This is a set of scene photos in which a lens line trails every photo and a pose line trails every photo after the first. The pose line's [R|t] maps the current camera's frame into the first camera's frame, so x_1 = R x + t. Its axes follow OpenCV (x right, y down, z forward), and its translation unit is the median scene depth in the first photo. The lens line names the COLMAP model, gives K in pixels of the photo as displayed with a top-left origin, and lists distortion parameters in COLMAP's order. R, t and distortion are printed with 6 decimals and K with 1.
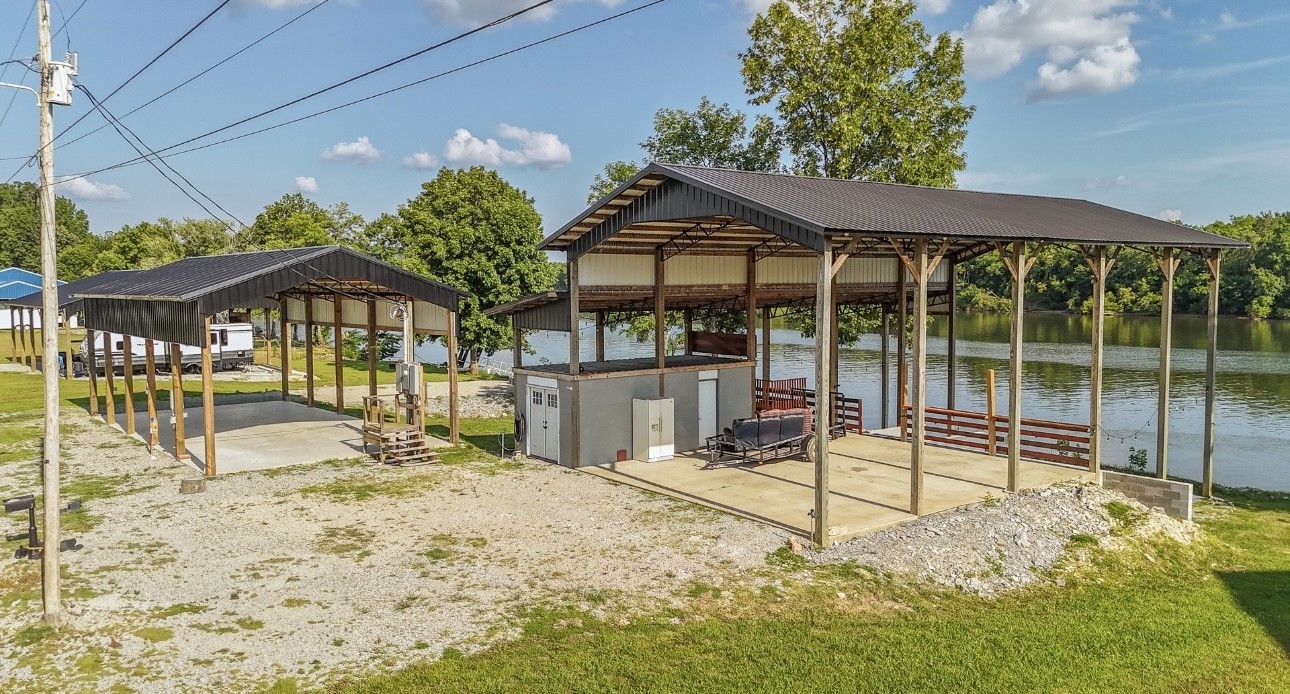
lens RADIAL K [[950.2, 0, 656.3], [0, 950.2, 344.8], [0, 0, 1]] dist [0.050058, -0.044412]
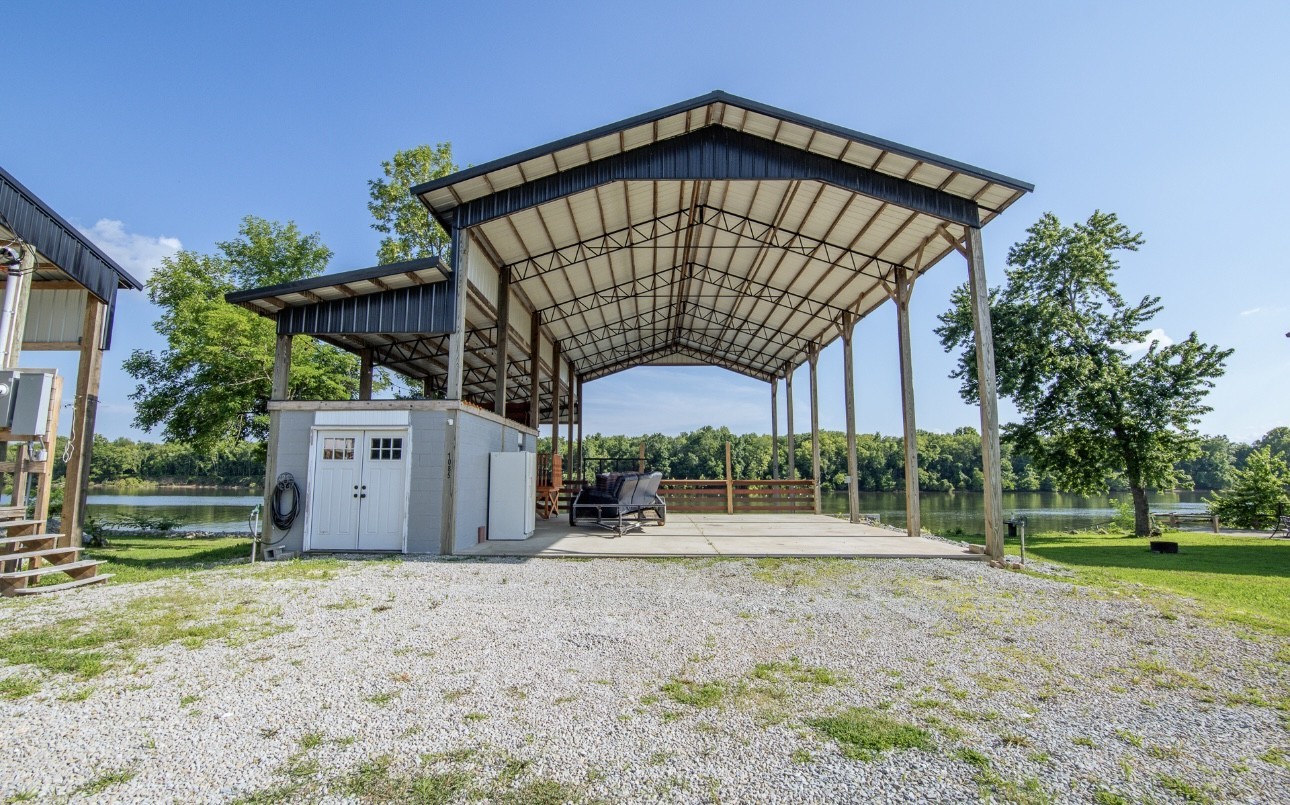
lens RADIAL K [[577.2, 0, 632.1], [0, 577.2, 402.3], [0, 0, 1]] dist [-0.031673, 0.000852]
pose [[0.635508, 0.106520, 0.764711, -0.342549], [0.048801, 0.982915, -0.177471, 0.119784], [-0.770551, 0.150103, 0.619452, 0.761938]]
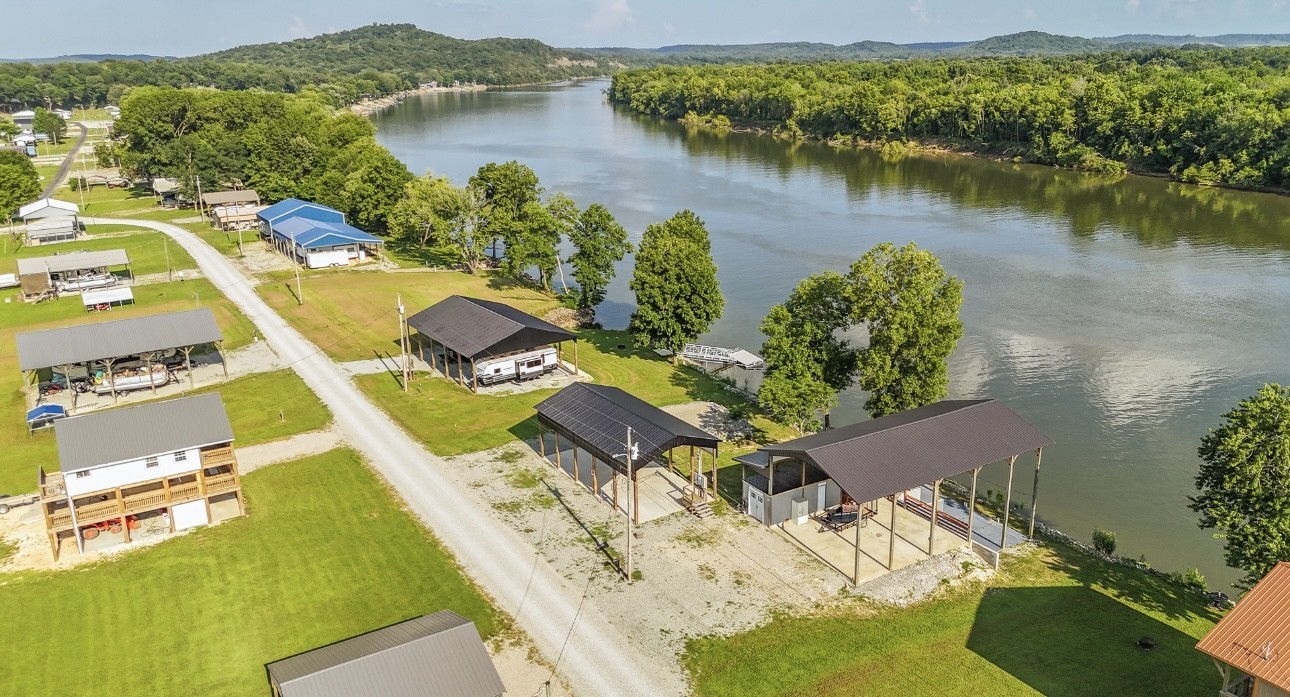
lens RADIAL K [[950.2, 0, 648.1], [0, 950.2, 353.9], [0, 0, 1]] dist [0.050058, -0.044412]
pose [[0.992341, 0.019678, -0.121950, -0.122946], [0.008984, 0.973118, 0.230131, -1.083273], [0.123200, -0.229464, 0.965488, -1.692344]]
